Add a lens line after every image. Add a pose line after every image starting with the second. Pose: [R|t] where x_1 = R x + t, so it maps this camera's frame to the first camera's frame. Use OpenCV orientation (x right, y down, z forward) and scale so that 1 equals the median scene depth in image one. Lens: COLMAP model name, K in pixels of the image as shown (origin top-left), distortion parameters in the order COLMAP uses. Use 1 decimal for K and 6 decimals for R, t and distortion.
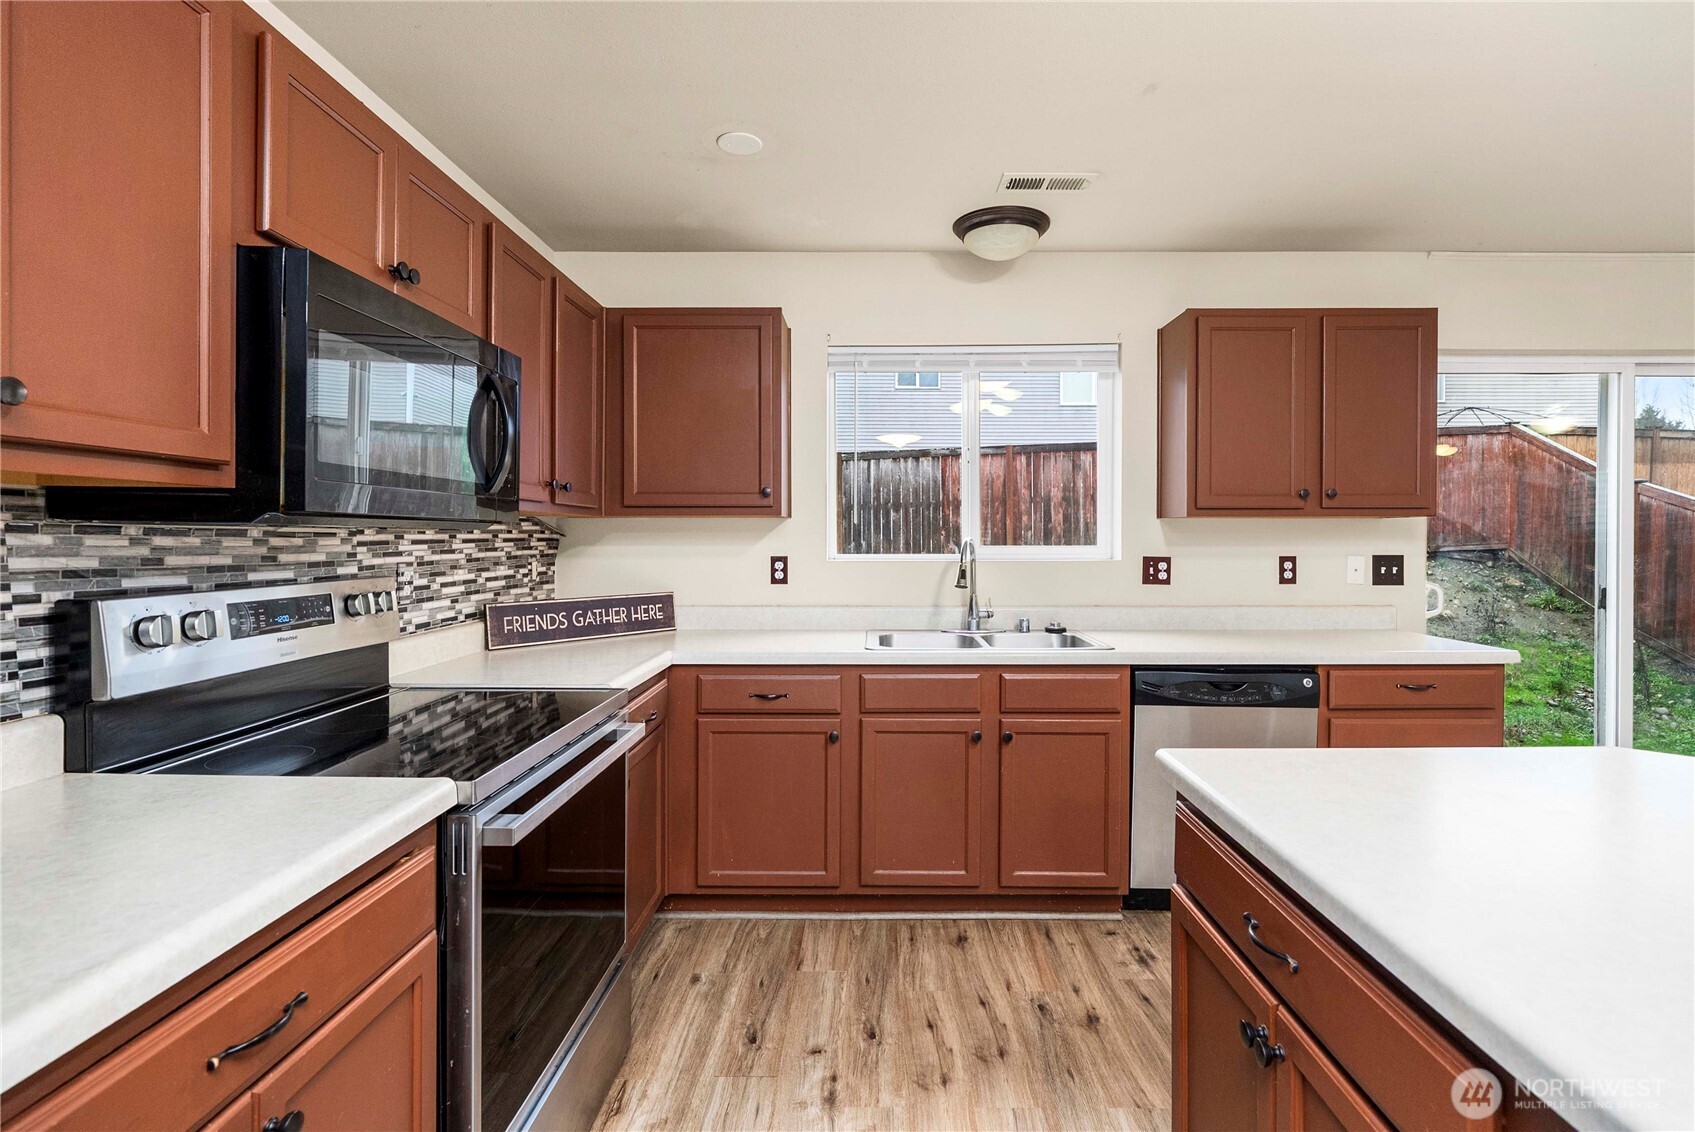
lens RADIAL K [[771.9, 0, 863.1], [0, 771.9, 538.4], [0, 0, 1]] dist [-0.001110, 0.000124]
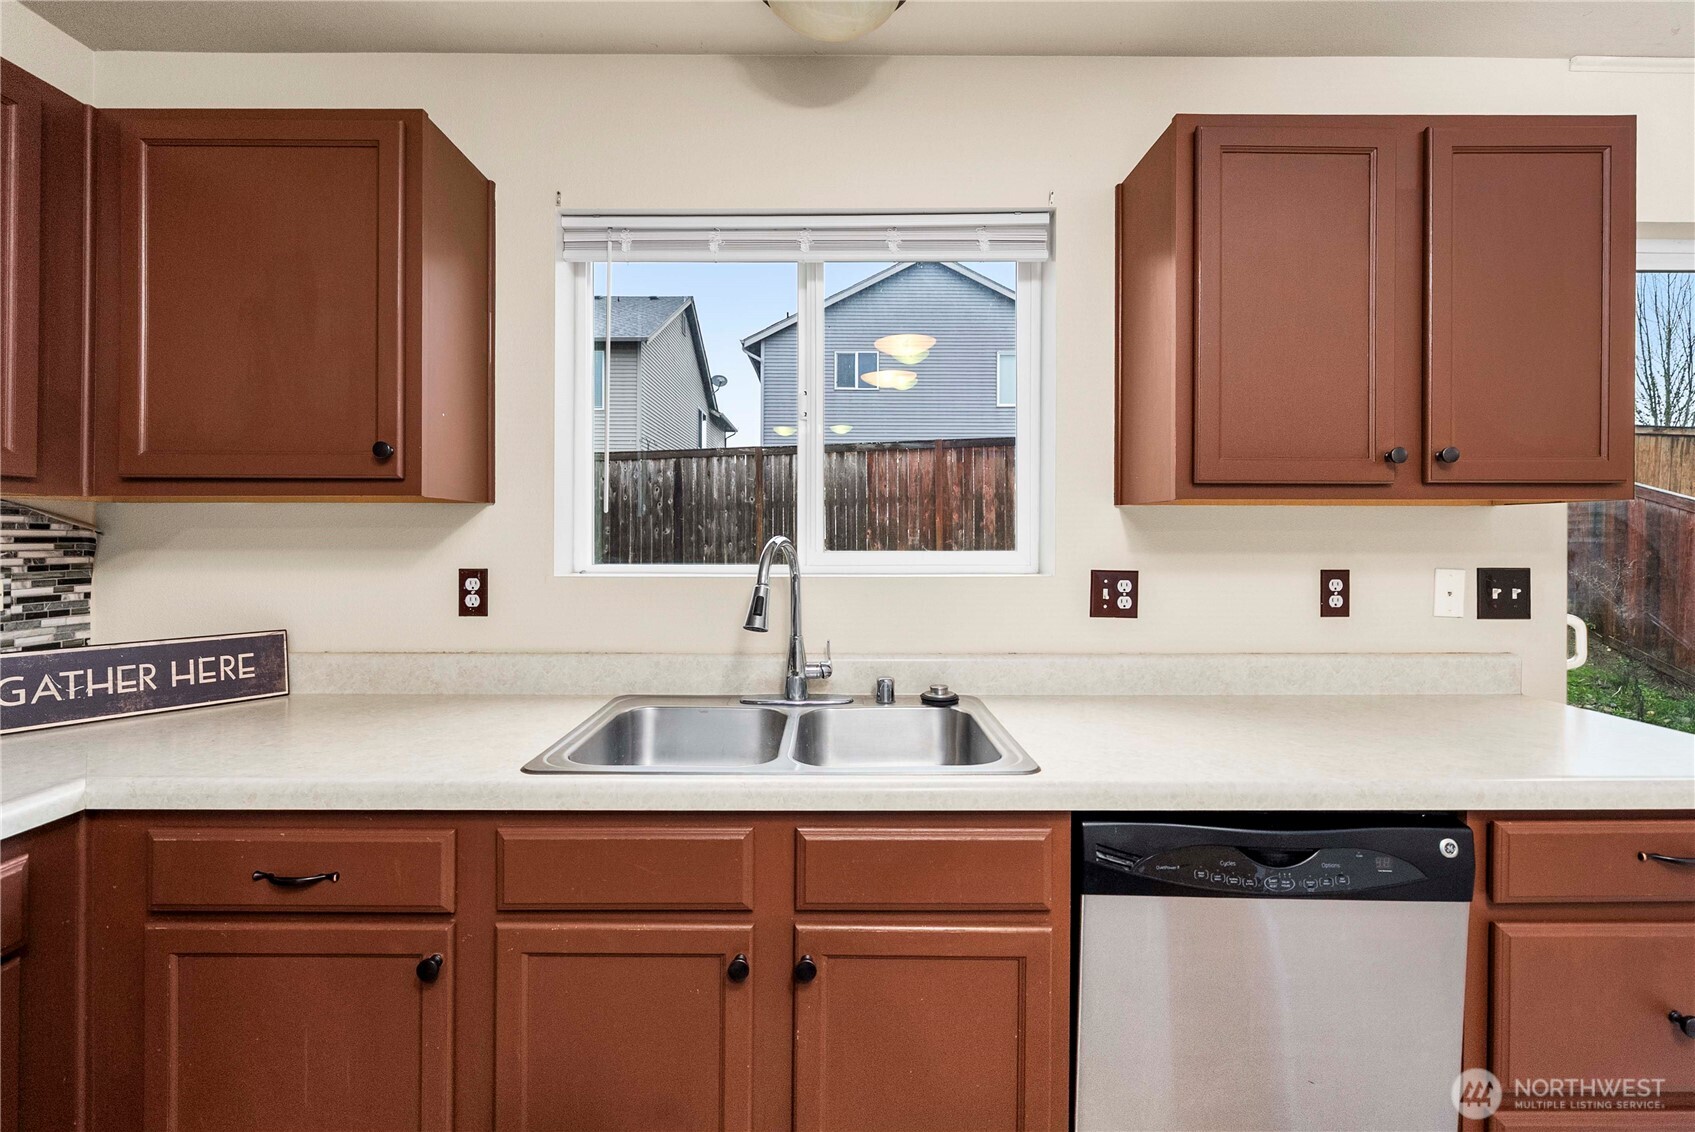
lens RADIAL K [[701.4, 0, 824.3], [0, 701.4, 534.7], [0, 0, 1]] dist [-0.000097, -0.000786]
pose [[0.999995, 0.001819, 0.002589, 0.158472], [-0.001811, 0.999994, -0.003071, -0.001454], [-0.002595, 0.003067, 0.999992, 0.467809]]
